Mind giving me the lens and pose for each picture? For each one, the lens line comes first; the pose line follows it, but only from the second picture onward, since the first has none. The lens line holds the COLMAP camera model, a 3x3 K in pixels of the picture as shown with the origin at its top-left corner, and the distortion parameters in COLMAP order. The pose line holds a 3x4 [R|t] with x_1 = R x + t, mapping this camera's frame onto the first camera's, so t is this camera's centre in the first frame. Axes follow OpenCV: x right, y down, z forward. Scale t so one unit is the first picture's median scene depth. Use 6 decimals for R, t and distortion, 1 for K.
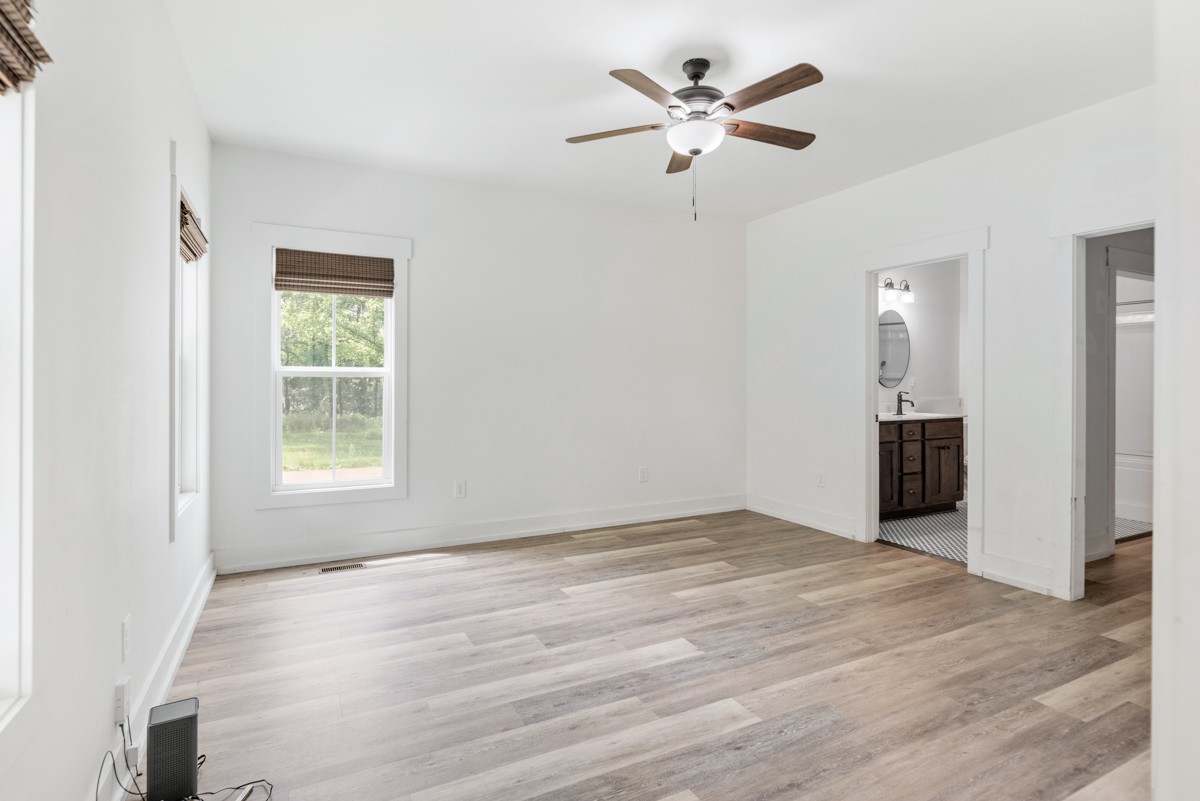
lens RADIAL K [[592.3, 0, 604.3], [0, 592.3, 385.9], [0, 0, 1]] dist [0.000035, -0.000020]
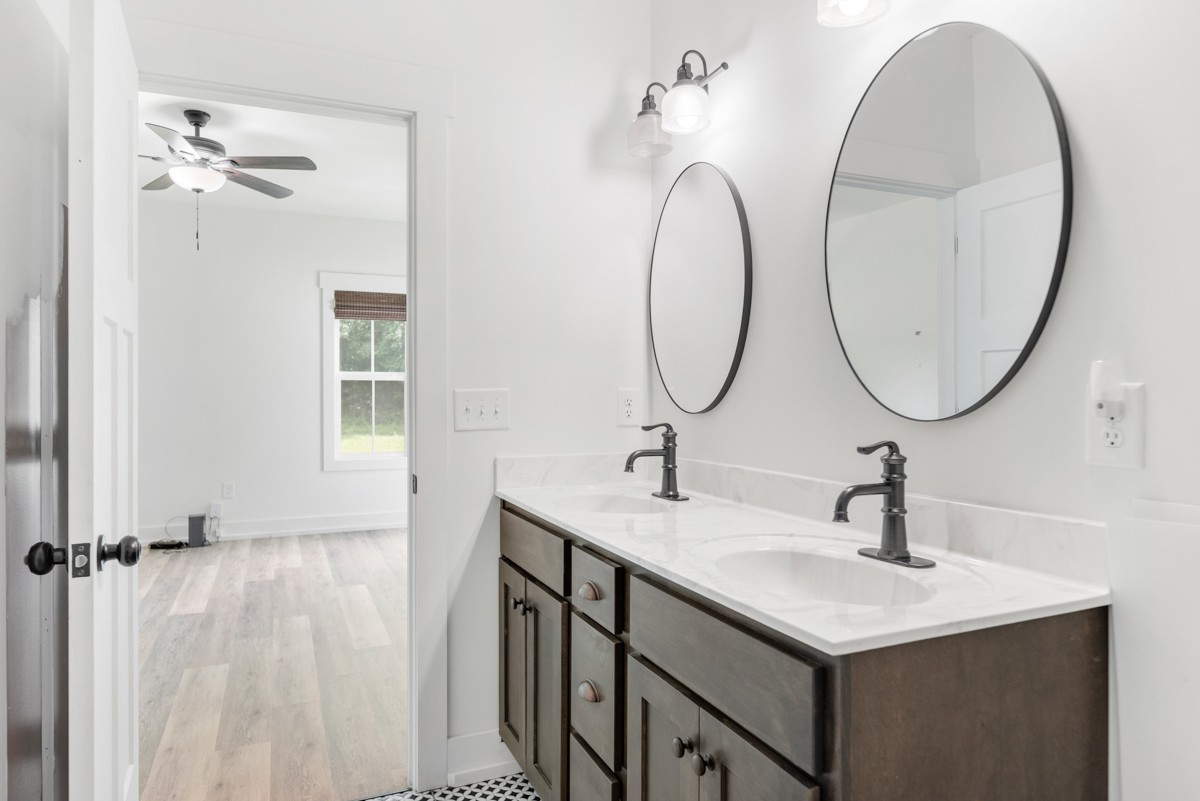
lens RADIAL K [[806.9, 0, 602.1], [0, 806.9, 388.9], [0, 0, 1]] dist [-0.001794, 0.001474]
pose [[-0.098583, 0.006457, -0.995108, 1.399281], [-0.010361, 0.999918, 0.007515, -0.012796], [0.995075, 0.011051, -0.098508, 1.687818]]
